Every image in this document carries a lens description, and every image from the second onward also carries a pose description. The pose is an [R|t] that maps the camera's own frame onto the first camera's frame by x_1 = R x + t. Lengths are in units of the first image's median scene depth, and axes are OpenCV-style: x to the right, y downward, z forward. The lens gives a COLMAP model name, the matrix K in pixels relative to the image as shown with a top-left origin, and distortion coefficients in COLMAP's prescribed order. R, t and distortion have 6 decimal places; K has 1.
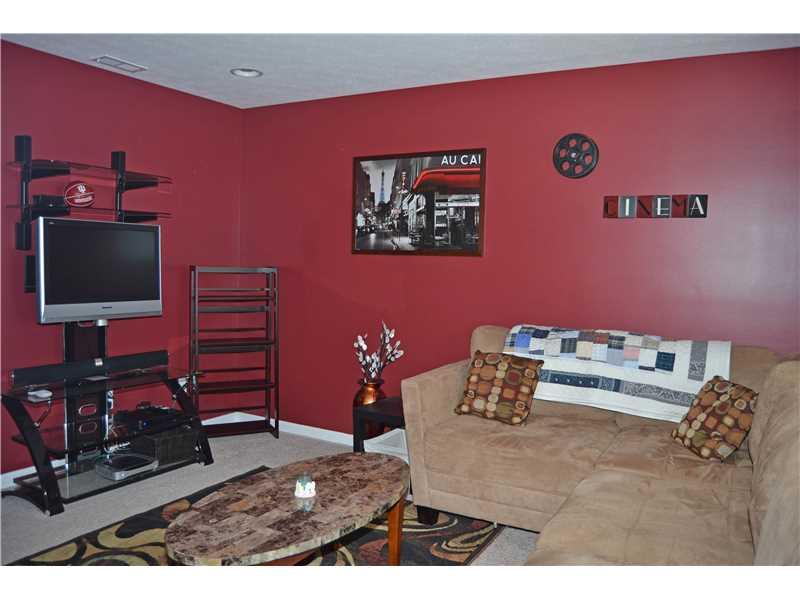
lens RADIAL K [[642.4, 0, 400.0], [0, 642.4, 300.0], [0, 0, 1]] dist [-0.083212, 0.008562]
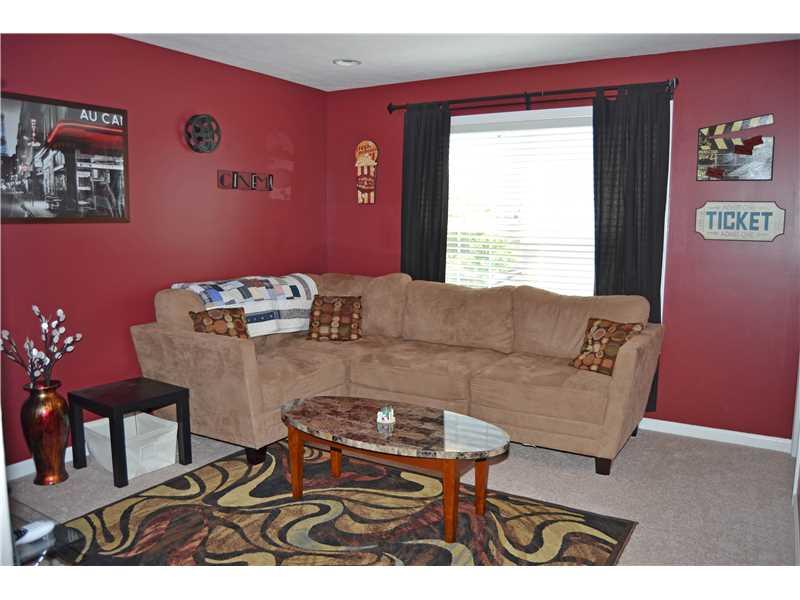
lens RADIAL K [[642.4, 0, 400.0], [0, 642.4, 300.0], [0, 0, 1]] dist [-0.083212, 0.008562]
pose [[0.023286, -0.146920, 0.988874, -0.804106], [0.060668, 0.987527, 0.145291, -0.064198], [-0.997886, 0.056610, 0.031909, 0.548776]]
